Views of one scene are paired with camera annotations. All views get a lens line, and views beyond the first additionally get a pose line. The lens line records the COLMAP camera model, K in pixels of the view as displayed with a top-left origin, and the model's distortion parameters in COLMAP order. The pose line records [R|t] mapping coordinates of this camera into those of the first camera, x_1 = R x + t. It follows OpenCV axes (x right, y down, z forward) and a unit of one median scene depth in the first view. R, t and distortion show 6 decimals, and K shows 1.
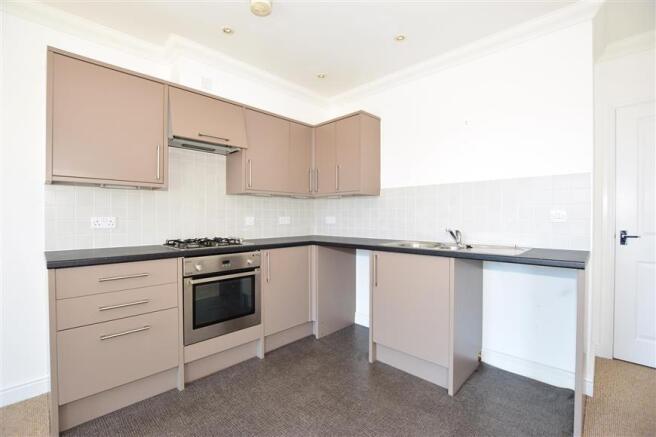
lens RADIAL K [[287.8, 0, 325.4], [0, 287.8, 219.6], [0, 0, 1]] dist [0.000414, 0.000030]
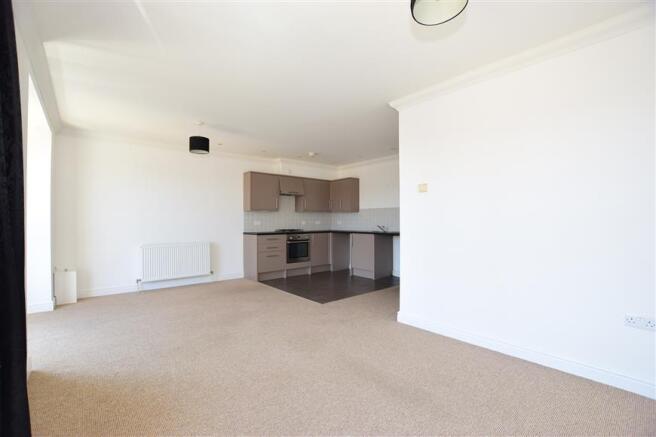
lens RADIAL K [[287.8, 0, 328.6], [0, 287.8, 220.3], [0, 0, 1]] dist [0.000414, 0.000030]
pose [[0.995367, 0.002328, -0.096121, 0.189009], [-0.002954, 0.999975, -0.006364, -0.002037], [0.096103, 0.006619, 0.995349, -1.512402]]
